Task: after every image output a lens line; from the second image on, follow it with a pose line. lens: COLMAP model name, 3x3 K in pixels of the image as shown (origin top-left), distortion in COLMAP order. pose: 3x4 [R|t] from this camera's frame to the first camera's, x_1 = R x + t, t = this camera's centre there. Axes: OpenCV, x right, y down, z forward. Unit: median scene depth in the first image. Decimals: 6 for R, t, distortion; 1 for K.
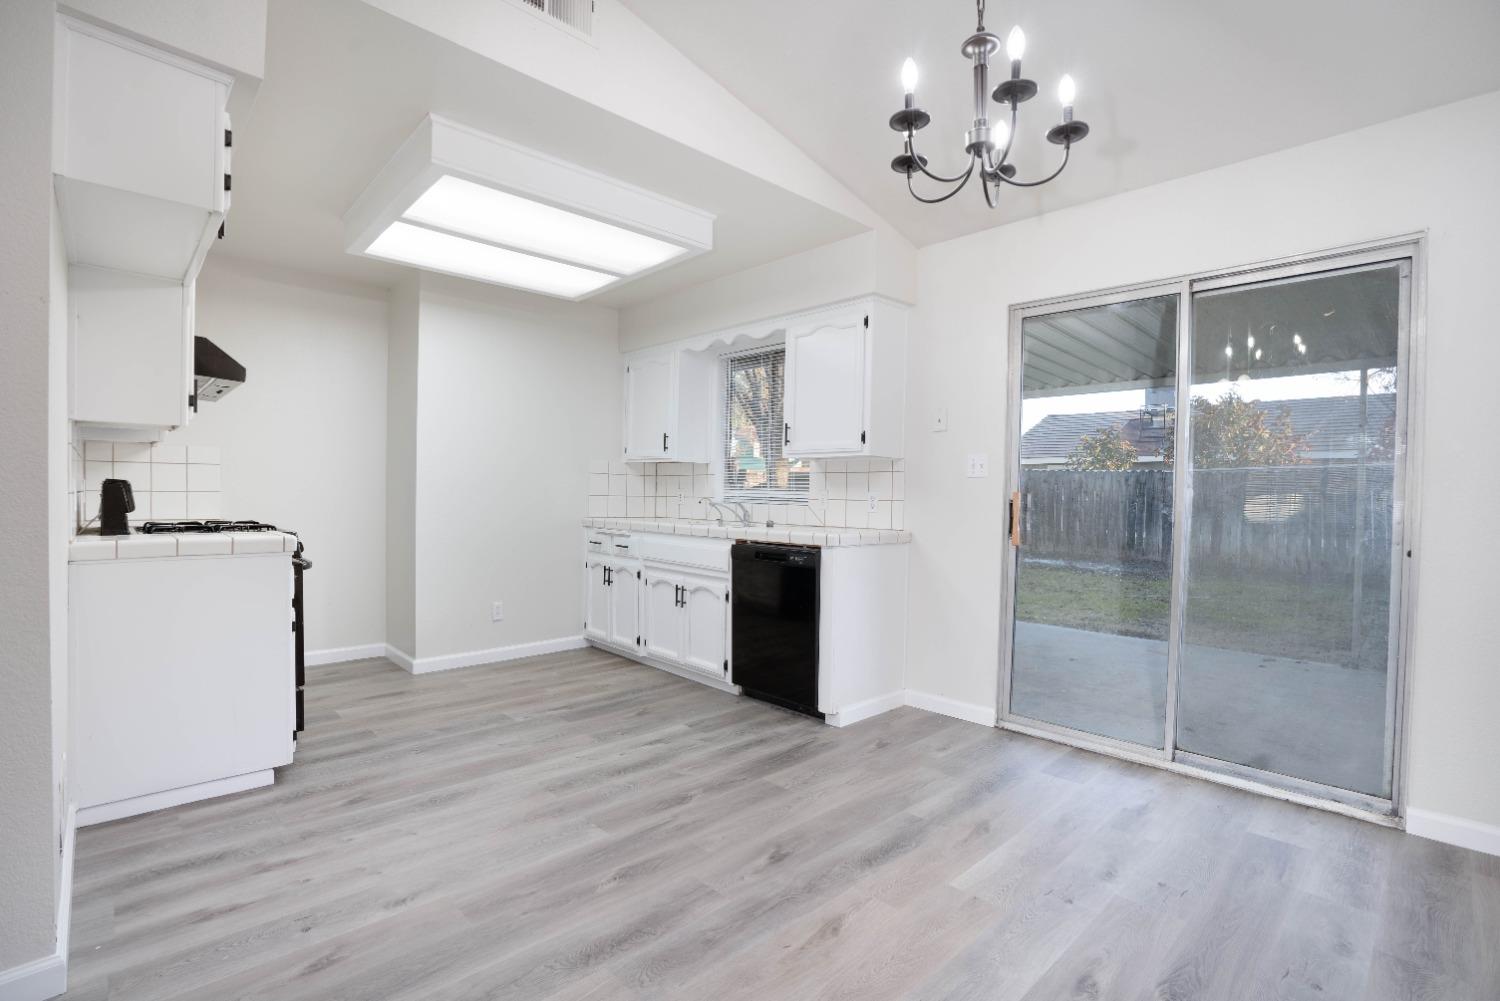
lens RADIAL K [[701.1, 0, 750.0], [0, 701.1, 500.5], [0, 0, 1]] dist [-0.059004, 0.031728]
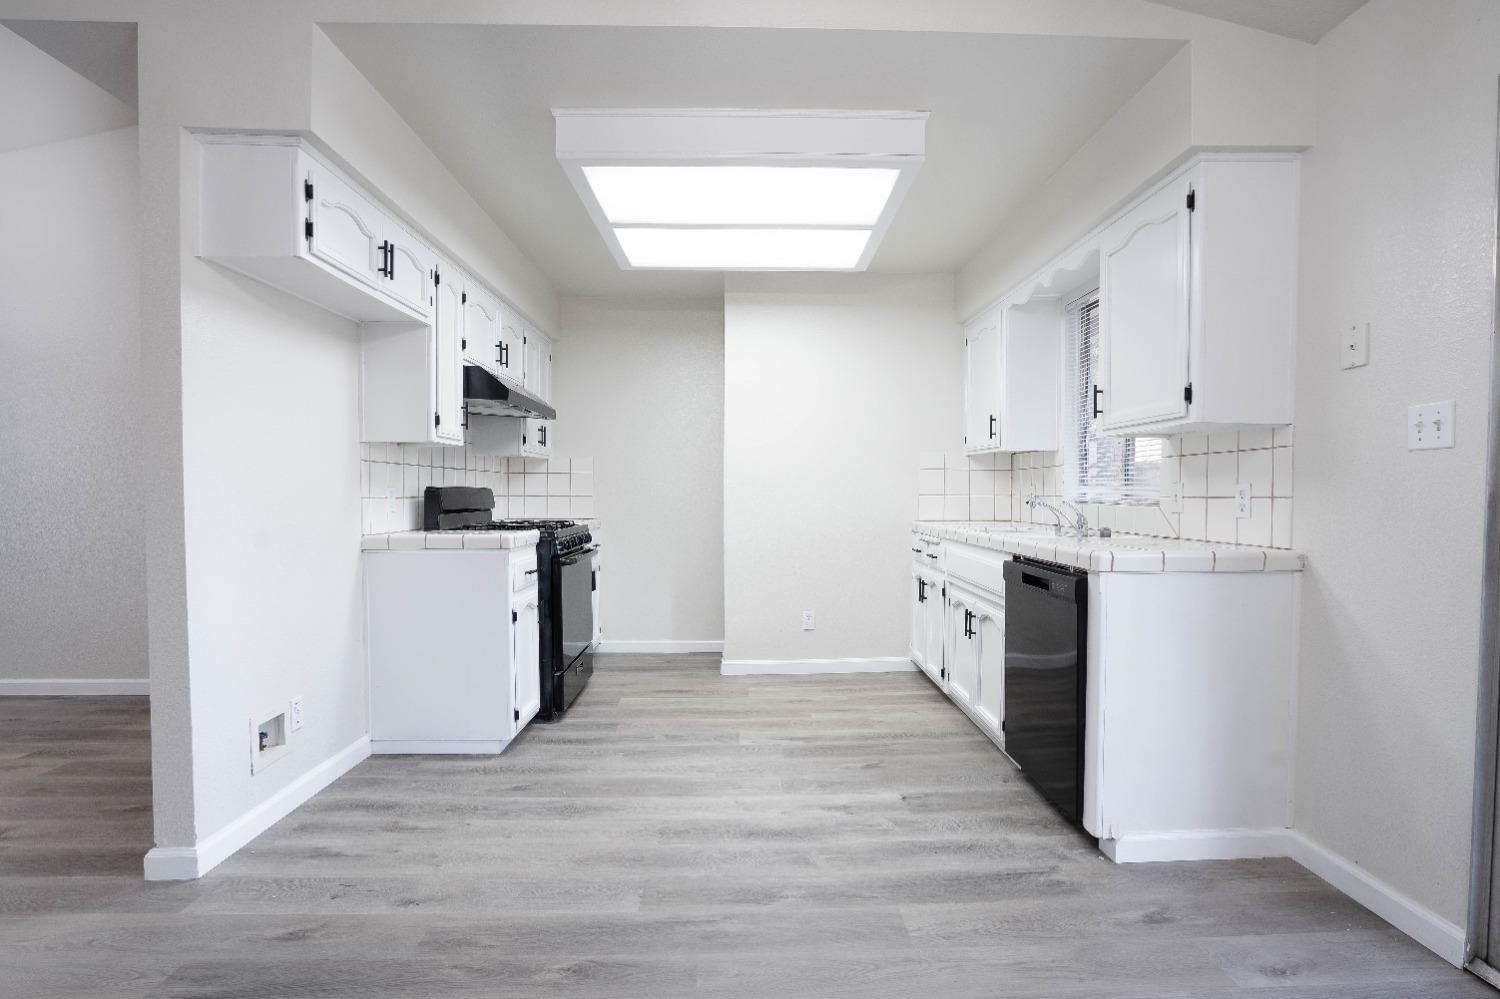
lens RADIAL K [[716.7, 0, 750.0], [0, 716.7, 499.5], [0, 0, 1]] dist [-0.050212, 0.019181]
pose [[0.746453, -0.008003, -0.665390, 0.296917], [0.005457, 0.999968, -0.005907, 0.003308], [0.665415, 0.000778, 0.746473, 0.307461]]
